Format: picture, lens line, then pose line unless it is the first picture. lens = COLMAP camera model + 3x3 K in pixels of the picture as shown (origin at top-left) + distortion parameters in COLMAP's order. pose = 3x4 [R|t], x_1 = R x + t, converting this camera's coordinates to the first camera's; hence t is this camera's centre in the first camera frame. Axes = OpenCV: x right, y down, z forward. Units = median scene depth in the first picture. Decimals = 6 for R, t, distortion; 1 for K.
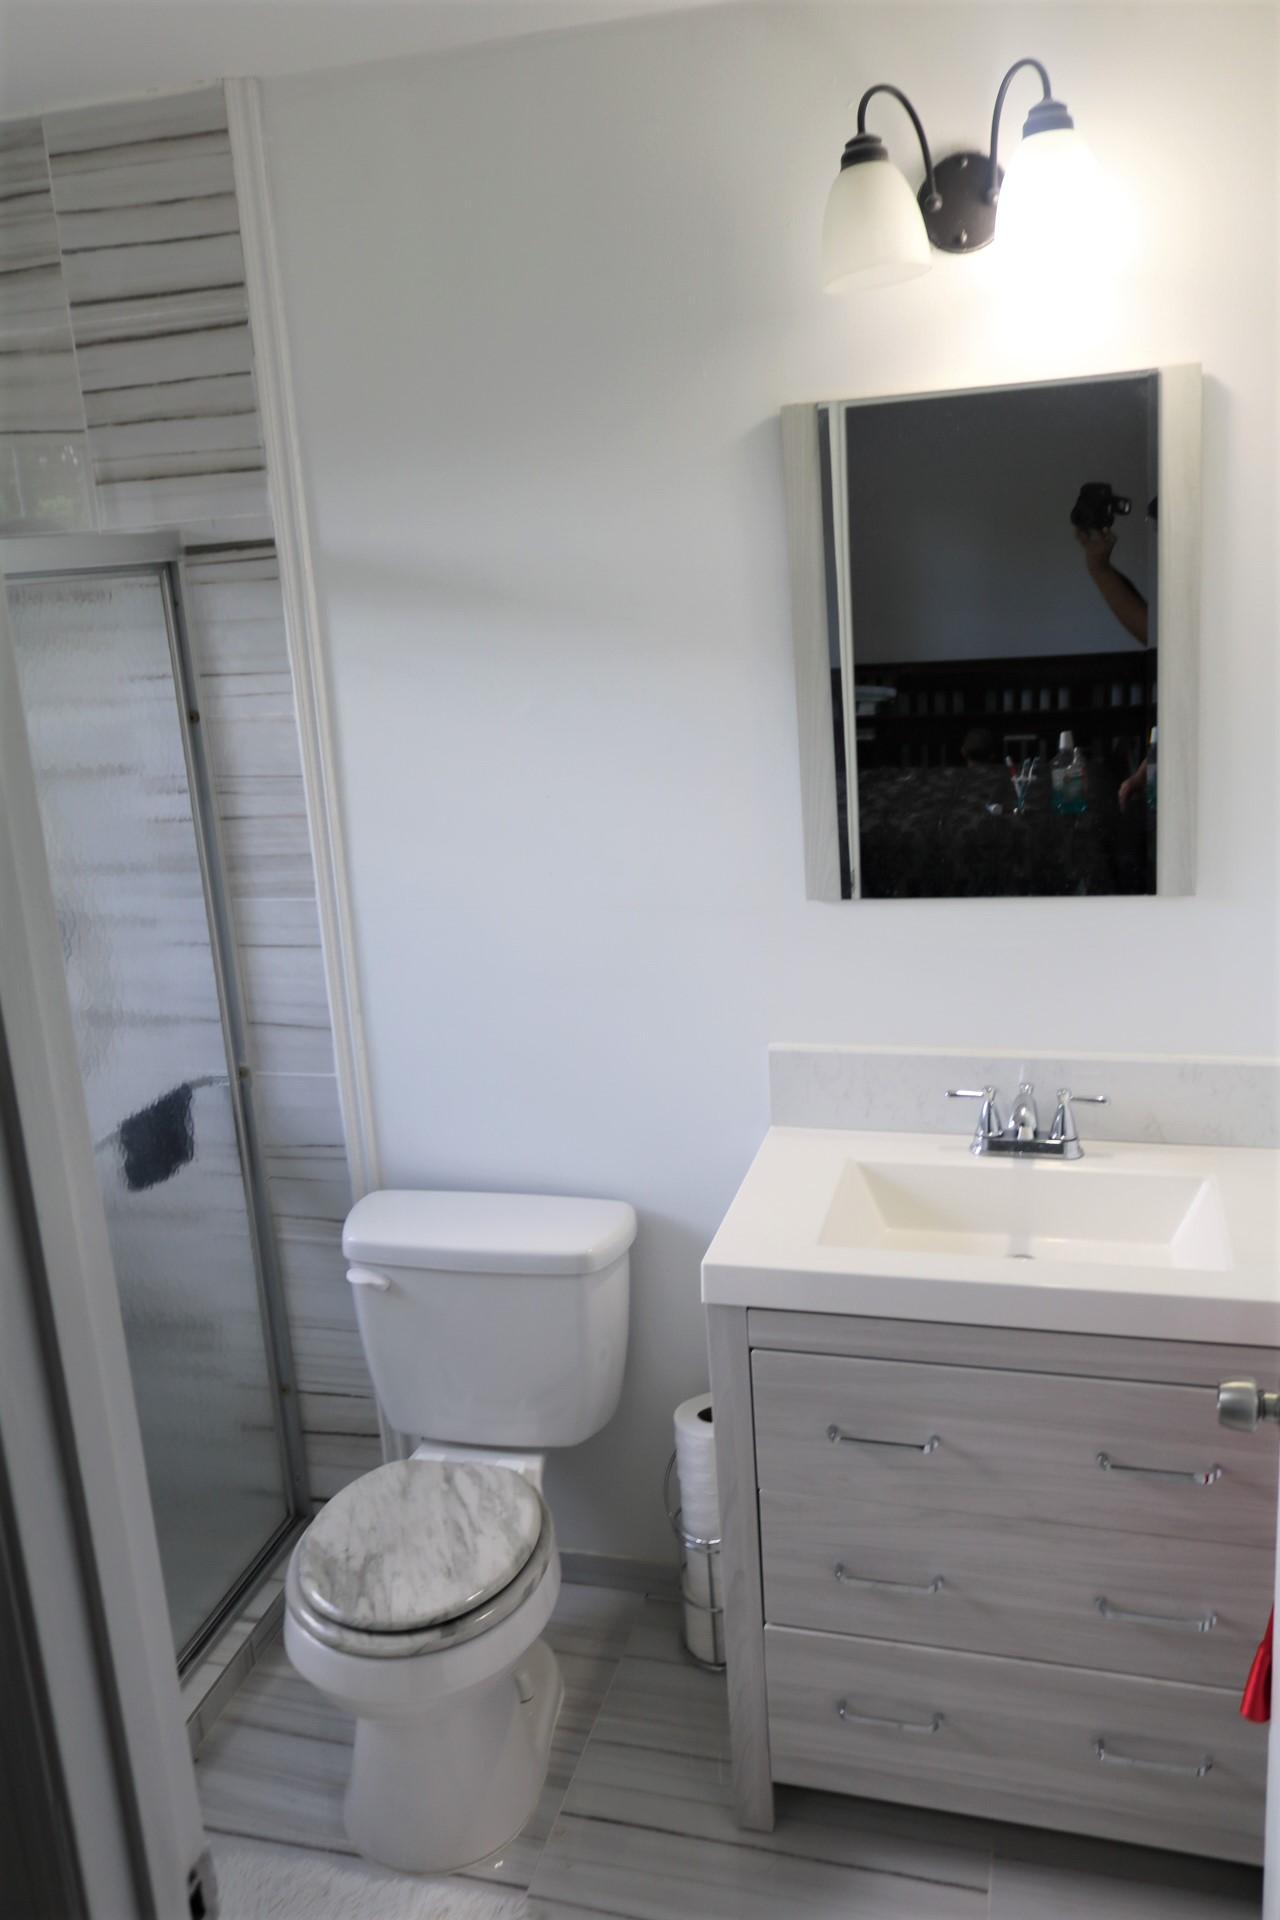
lens RADIAL K [[1564.1, 0, 635.0], [0, 1564.1, 963.4], [0, 0, 1]] dist [0.003047, 0.001860]
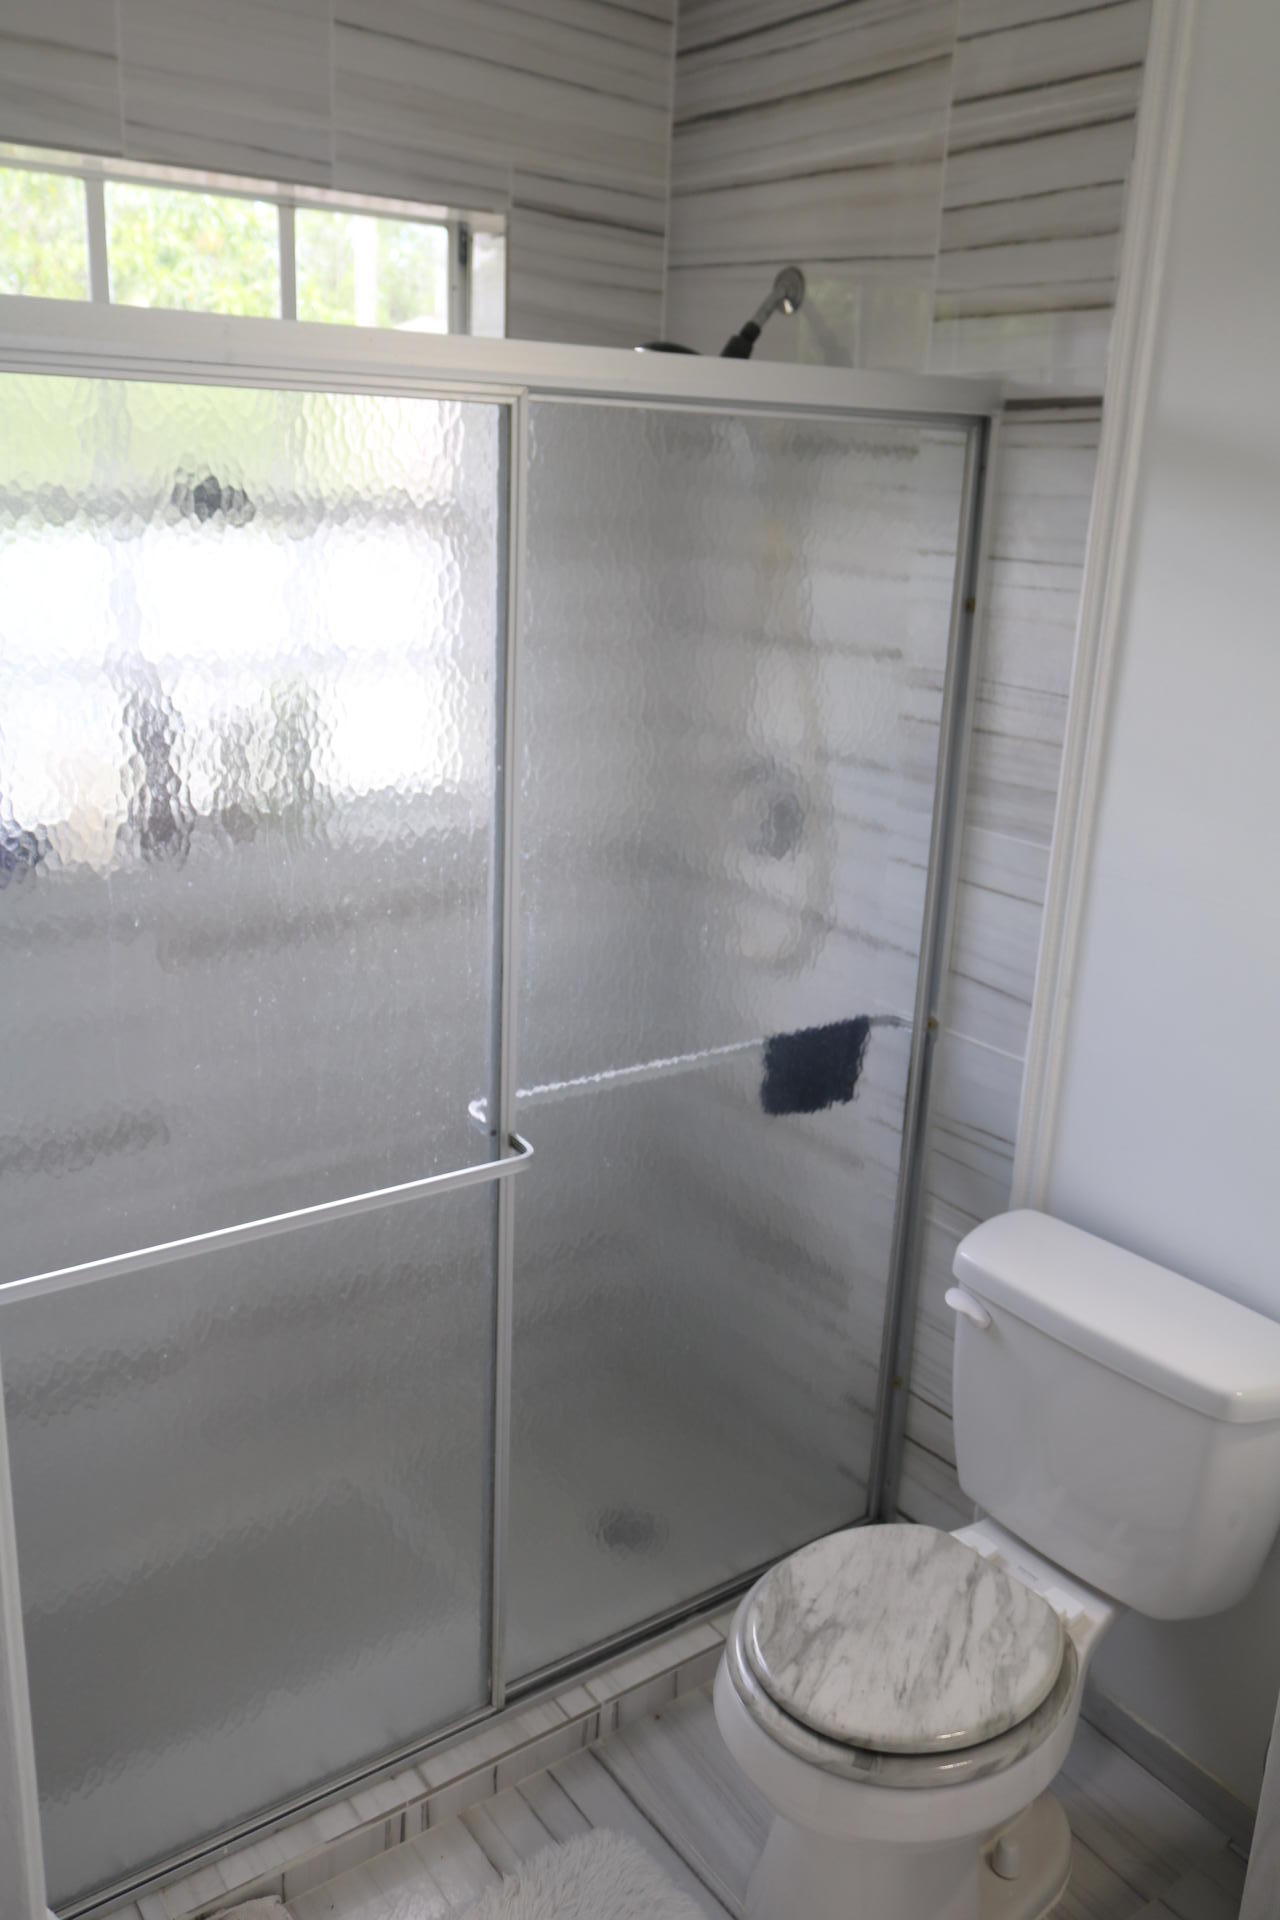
lens RADIAL K [[1564.1, 0, 642.3], [0, 1564.1, 949.5], [0, 0, 1]] dist [0.003047, 0.001860]
pose [[0.771298, 0.273439, -0.574744, 0.120224], [-0.249084, 0.960668, 0.122777, -0.038566], [0.585710, 0.048462, 0.809071, 0.221863]]
